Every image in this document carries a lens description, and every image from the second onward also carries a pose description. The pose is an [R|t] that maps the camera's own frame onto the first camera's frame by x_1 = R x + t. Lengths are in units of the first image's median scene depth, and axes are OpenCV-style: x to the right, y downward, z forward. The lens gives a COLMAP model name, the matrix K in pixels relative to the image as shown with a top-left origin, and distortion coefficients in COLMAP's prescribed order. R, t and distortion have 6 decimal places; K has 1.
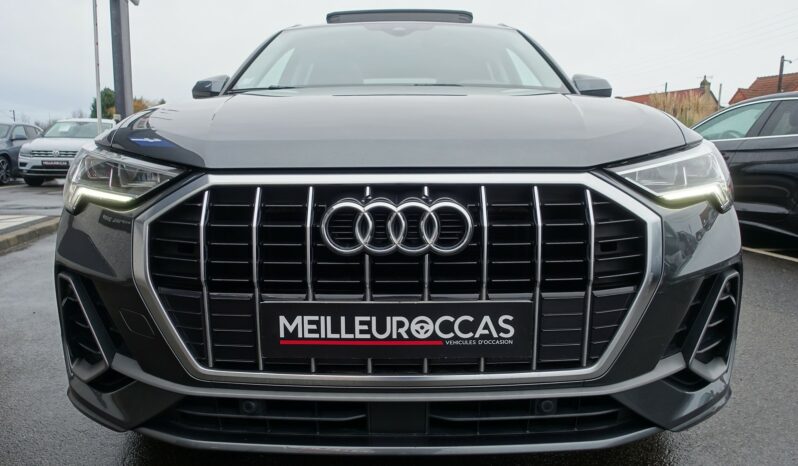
lens RADIAL K [[541.3, 0, 397.0], [0, 541.3, 236.1], [0, 0, 1]] dist [-0.010781, 0.001683]
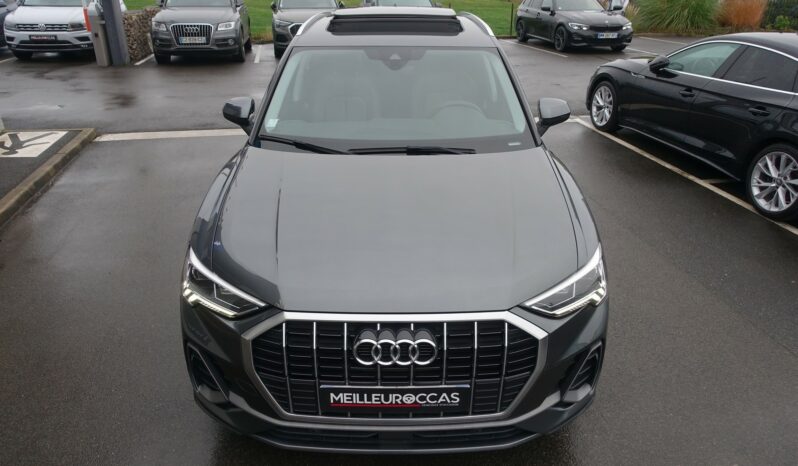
lens RADIAL K [[541.3, 0, 396.7], [0, 541.3, 234.3], [0, 0, 1]] dist [-0.010781, 0.001683]
pose [[0.999929, 0.000083, 0.011887, -0.016315], [-0.003484, 0.958099, 0.286417, -0.856360], [-0.011366, -0.286438, 0.958031, -0.568548]]
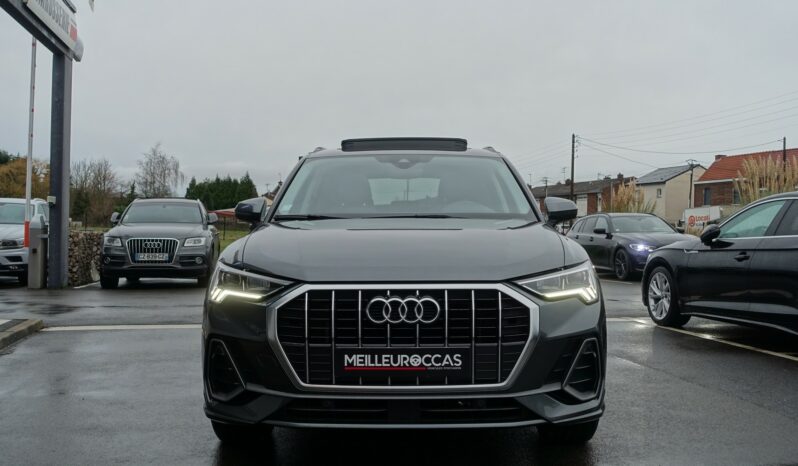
lens RADIAL K [[823.2, 0, 393.1], [0, 823.2, 248.1], [0, 0, 1]] dist [-0.024987, 0.000000]
pose [[0.999959, -0.000224, -0.009079, -0.009438], [-0.001006, 0.990816, -0.135211, 0.163465], [0.009026, 0.135215, 0.990775, -2.028784]]
